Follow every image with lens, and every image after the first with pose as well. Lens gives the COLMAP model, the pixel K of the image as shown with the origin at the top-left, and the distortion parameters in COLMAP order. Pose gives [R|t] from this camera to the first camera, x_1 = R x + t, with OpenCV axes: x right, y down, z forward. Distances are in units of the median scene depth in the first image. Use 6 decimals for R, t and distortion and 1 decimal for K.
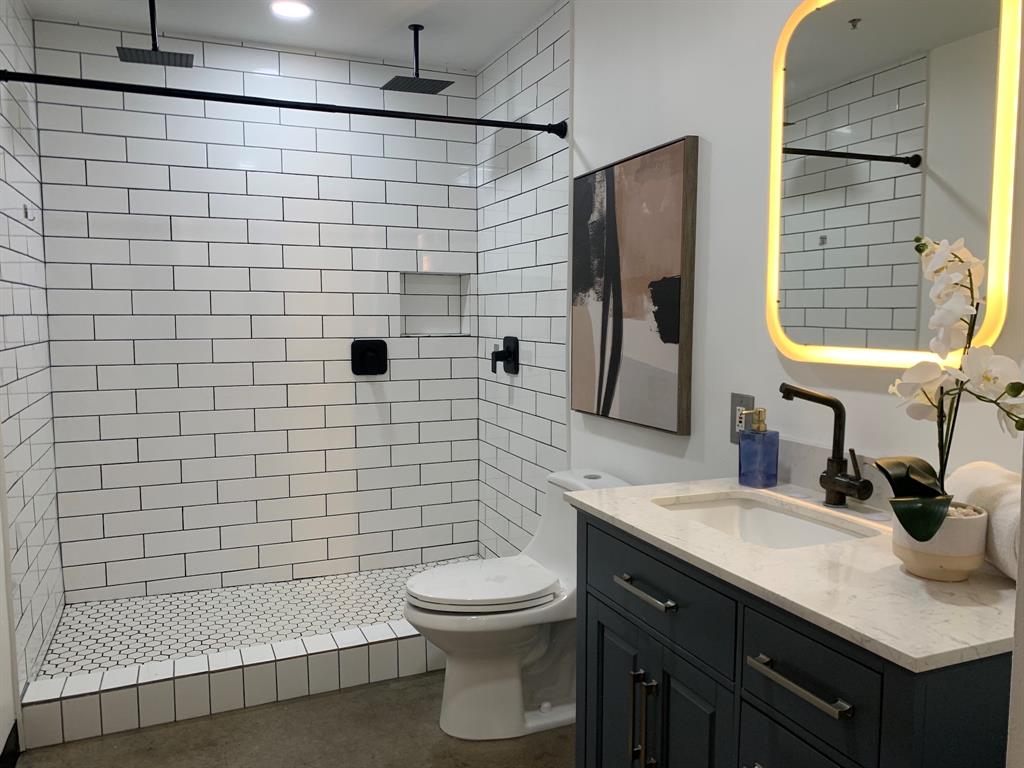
lens RADIAL K [[778.3, 0, 511.7], [0, 778.3, 378.4], [0, 0, 1]] dist [0.053234, -0.072889]
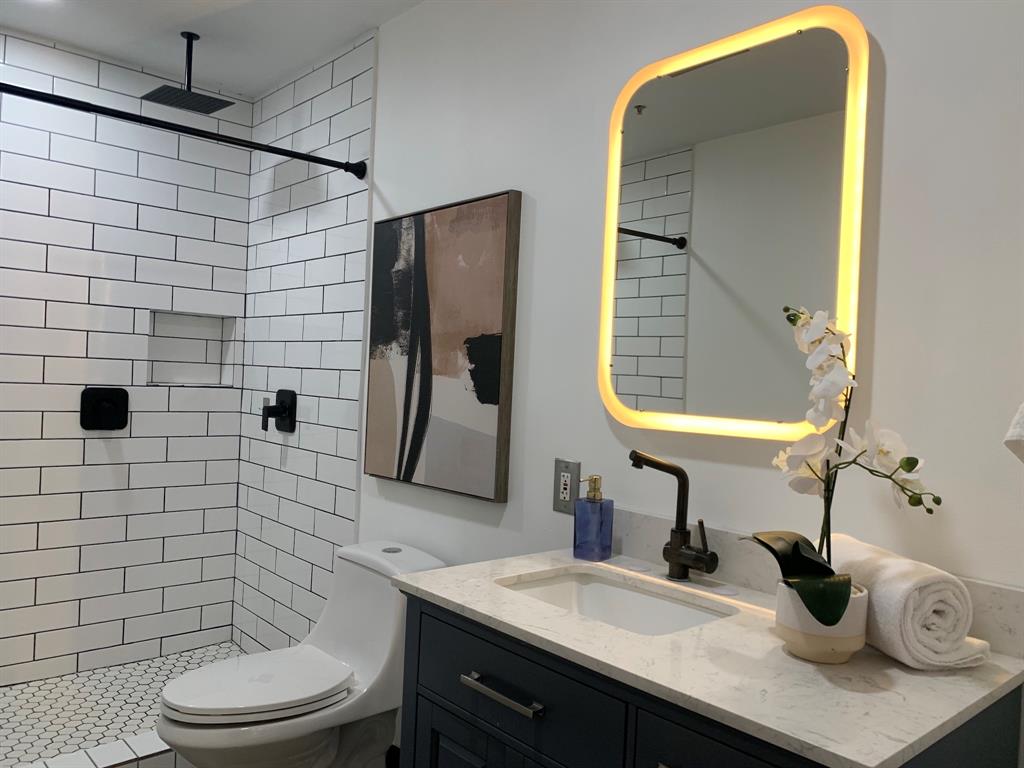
lens RADIAL K [[778.3, 0, 513.9], [0, 778.3, 382.9], [0, 0, 1]] dist [0.053234, -0.072889]
pose [[0.944139, 0.040060, 0.327102, -0.063535], [-0.017708, 0.997317, -0.071029, -0.003798], [-0.329070, 0.061269, 0.942316, 0.090677]]
